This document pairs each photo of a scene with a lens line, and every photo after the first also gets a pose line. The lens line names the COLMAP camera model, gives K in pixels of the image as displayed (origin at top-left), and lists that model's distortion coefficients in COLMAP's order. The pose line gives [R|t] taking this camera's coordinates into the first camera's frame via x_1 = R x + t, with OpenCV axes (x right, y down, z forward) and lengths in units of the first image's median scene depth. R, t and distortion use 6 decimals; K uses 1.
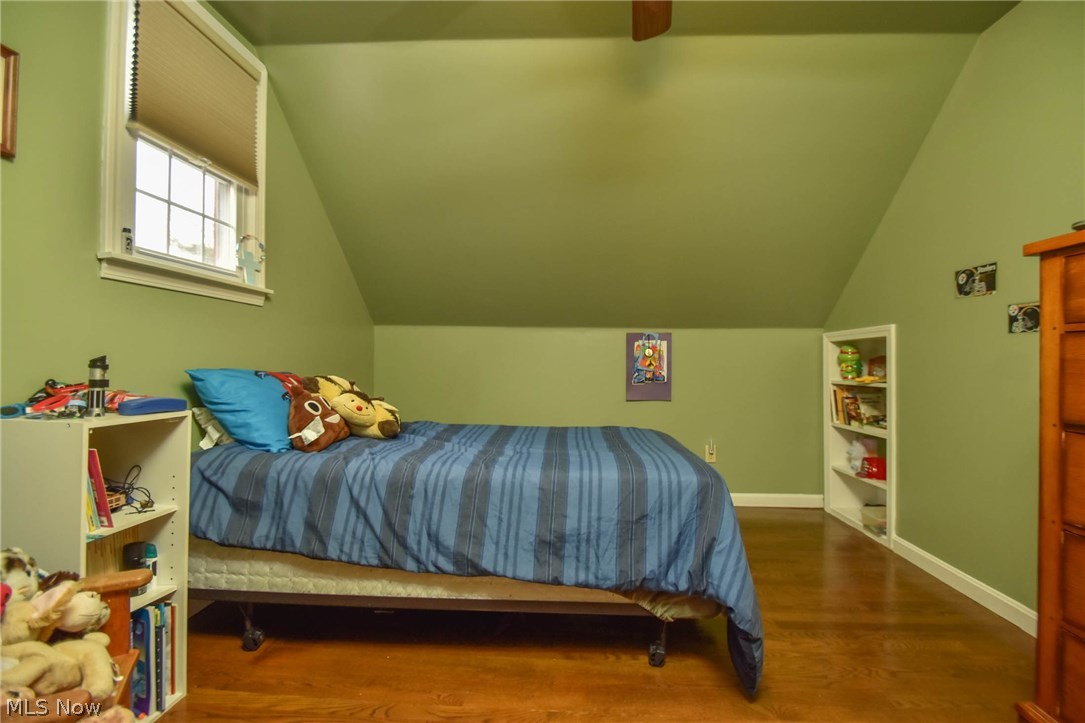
lens RADIAL K [[481.8, 0, 542.5], [0, 481.8, 361.5], [0, 0, 1]] dist [-0.015736, -0.000165]
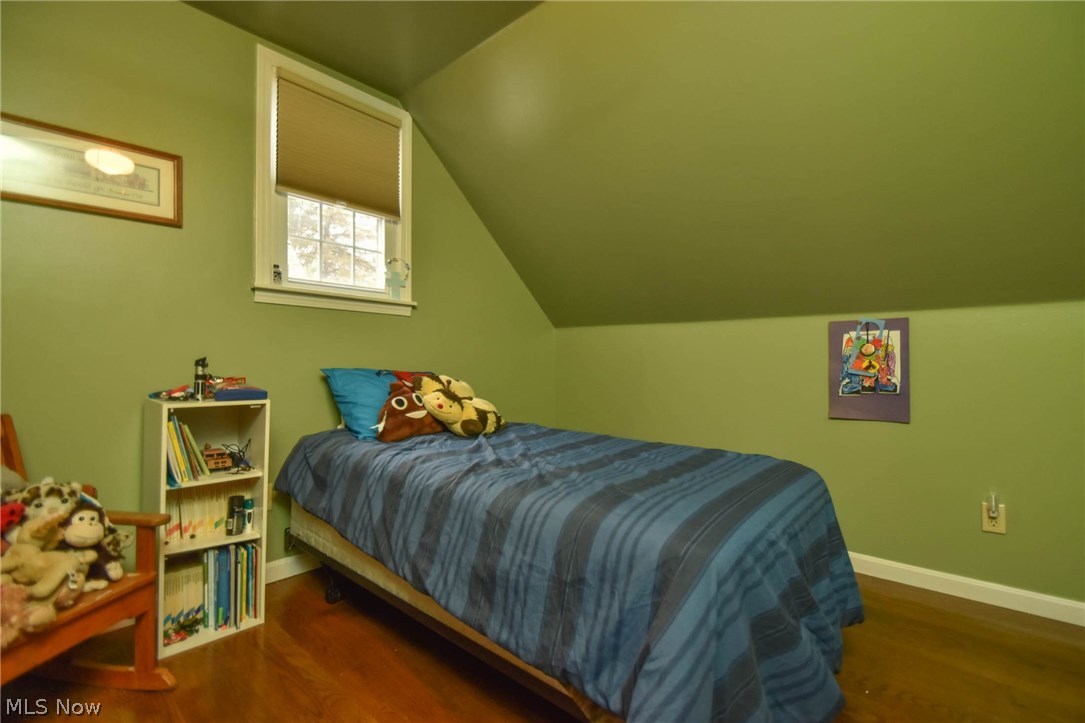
lens RADIAL K [[475.1, 0, 542.5], [0, 475.1, 361.5], [0, 0, 1]] dist [0.001472, -0.000387]
pose [[0.785724, -0.005834, -0.618550, 0.562660], [0.000202, 0.999958, -0.009175, 0.010245], [0.618578, 0.007084, 0.785692, 0.396269]]
